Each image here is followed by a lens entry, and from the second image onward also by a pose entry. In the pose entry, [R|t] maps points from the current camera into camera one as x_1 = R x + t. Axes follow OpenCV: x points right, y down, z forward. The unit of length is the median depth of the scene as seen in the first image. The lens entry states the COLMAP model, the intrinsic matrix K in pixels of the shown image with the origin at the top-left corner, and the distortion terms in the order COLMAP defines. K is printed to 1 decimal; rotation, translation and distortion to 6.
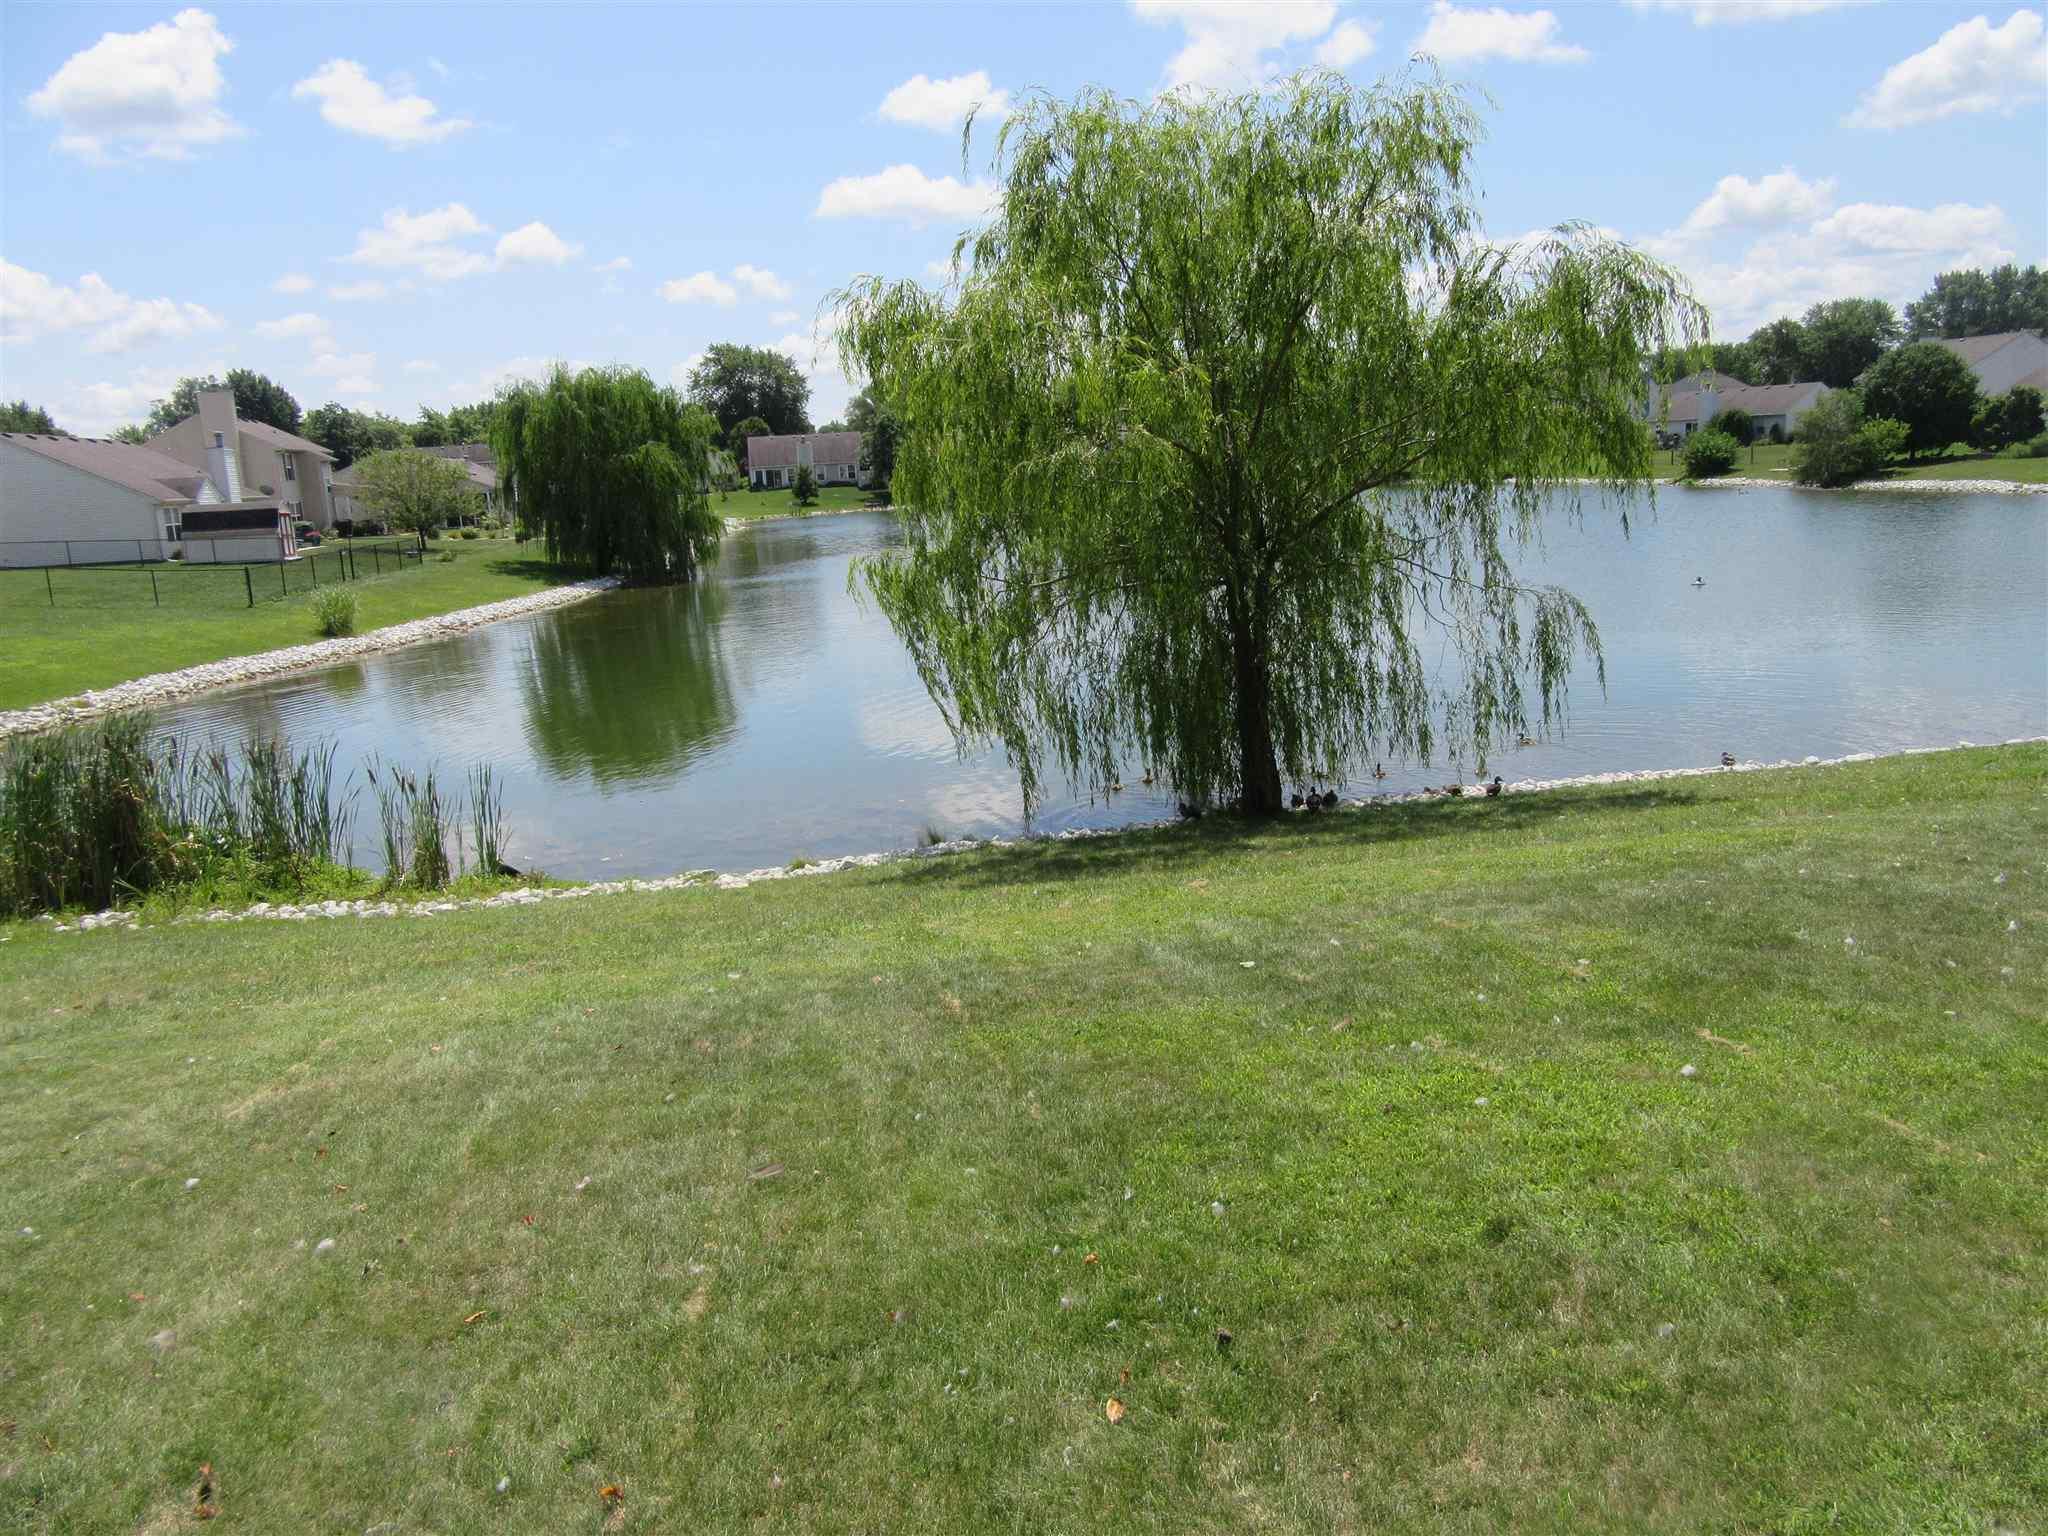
lens RADIAL K [[1501.9, 0, 1022.6], [0, 1501.9, 771.1], [0, 0, 1]] dist [-0.012899, 0.008496]
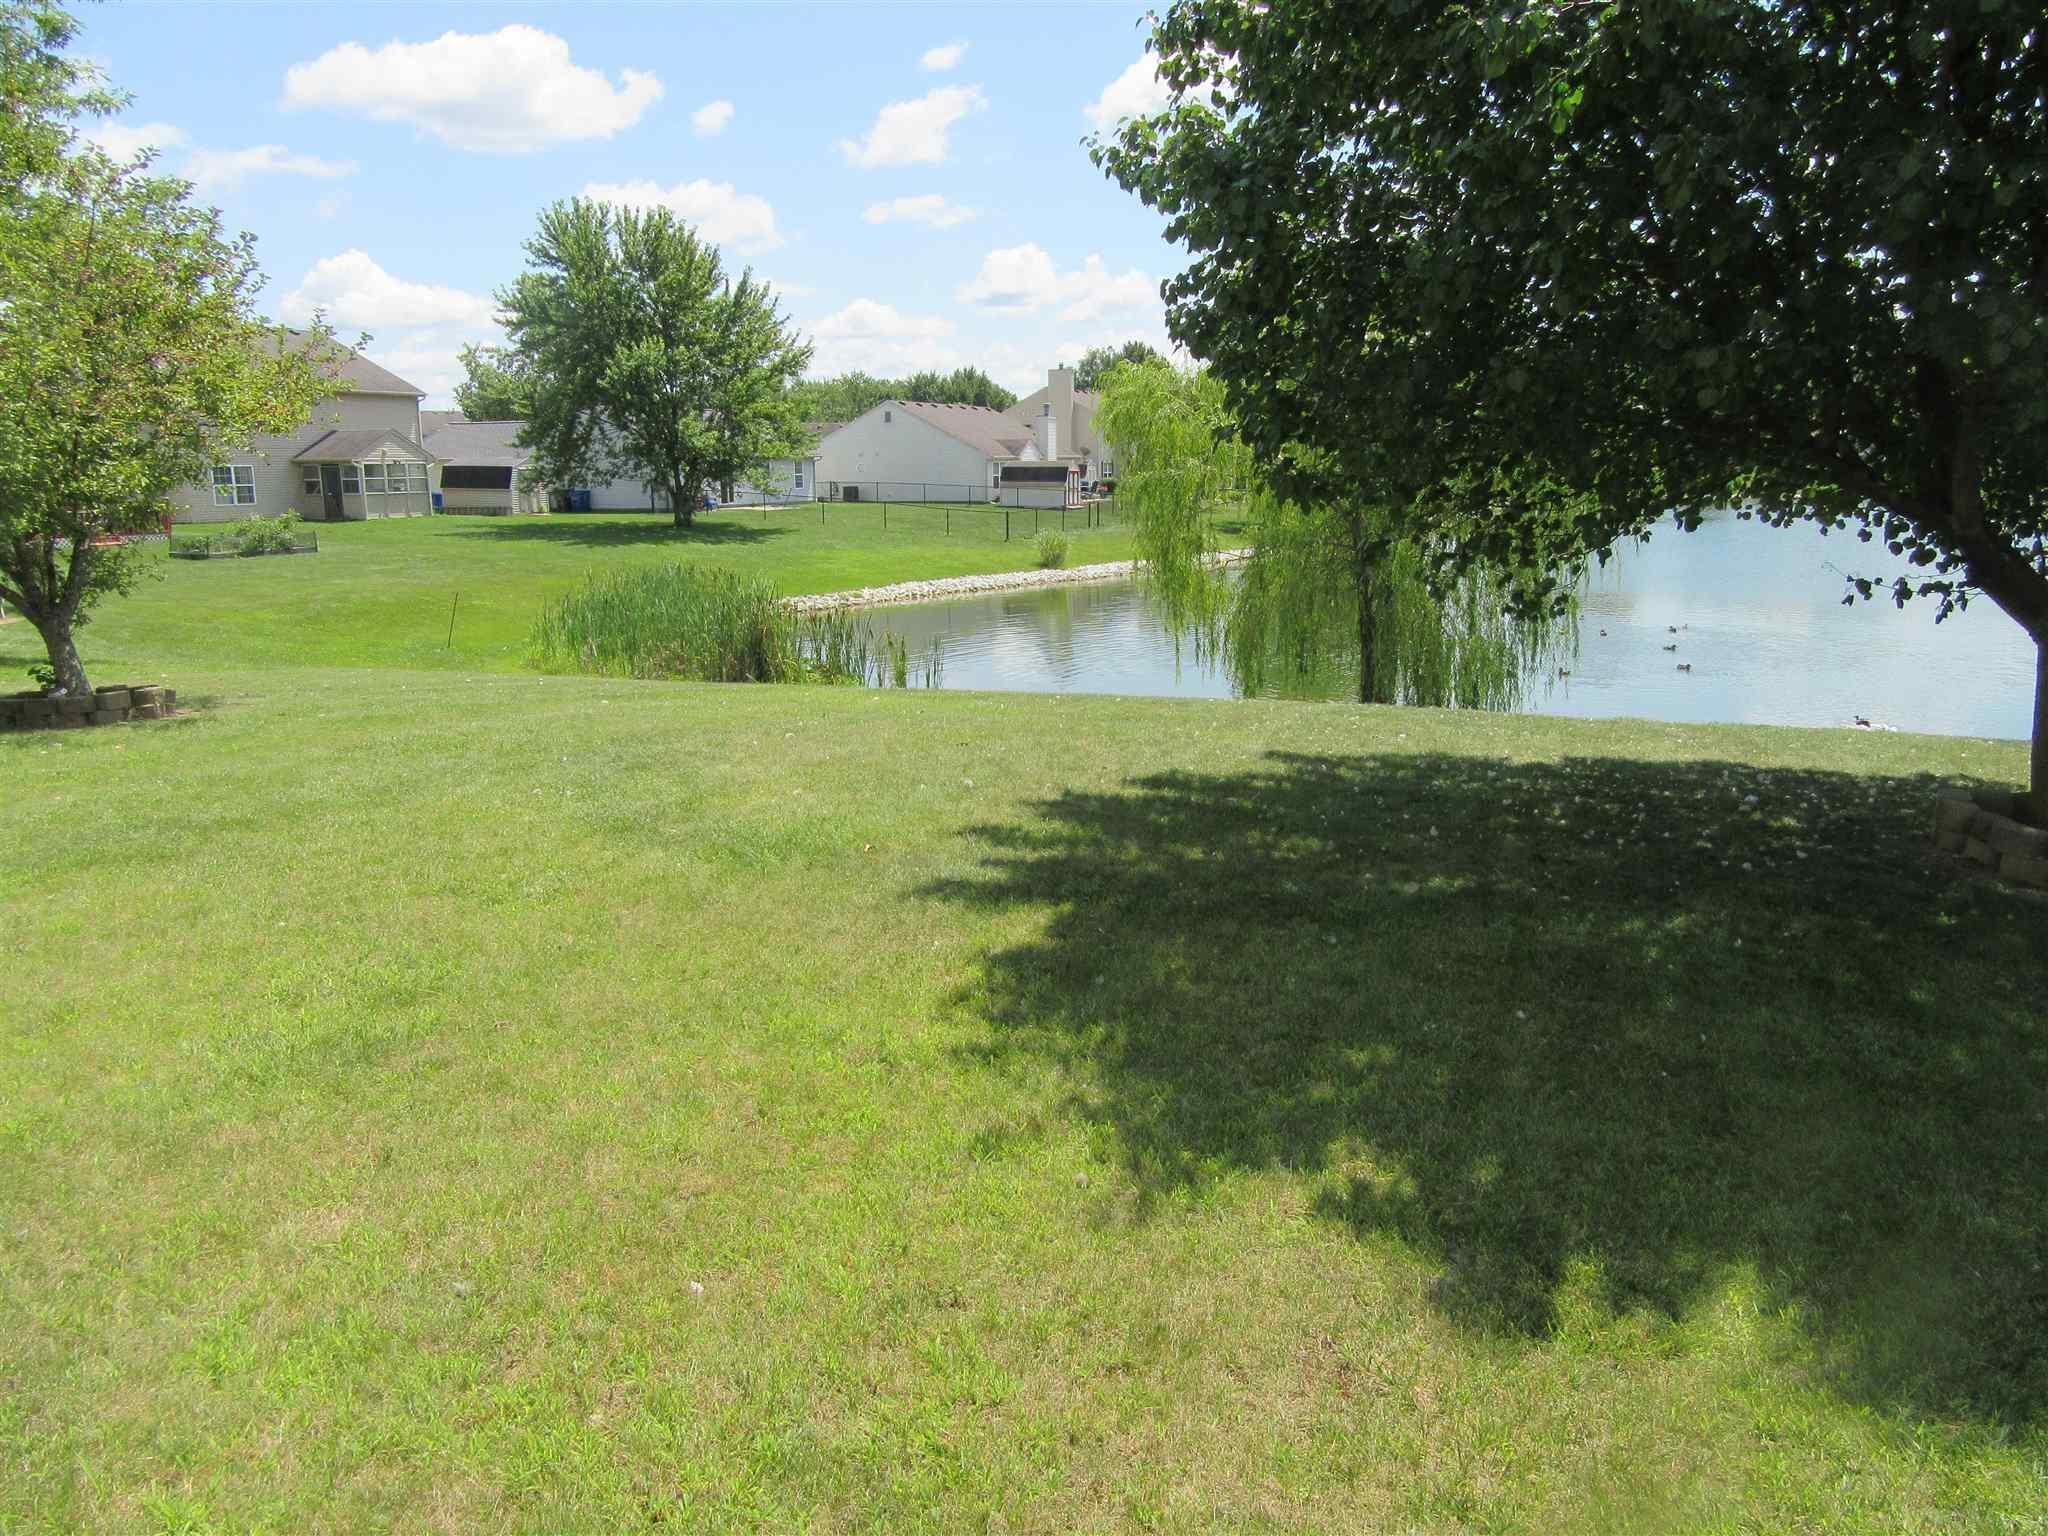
lens RADIAL K [[1501.9, 0, 1025.2], [0, 1501.9, 766.3], [0, 0, 1]] dist [-0.012899, 0.008496]
pose [[0.842918, 0.152821, -0.515883, 0.169725], [-0.142886, 0.987967, 0.059203, 0.006057], [0.518722, 0.023809, 0.854611, -0.106624]]
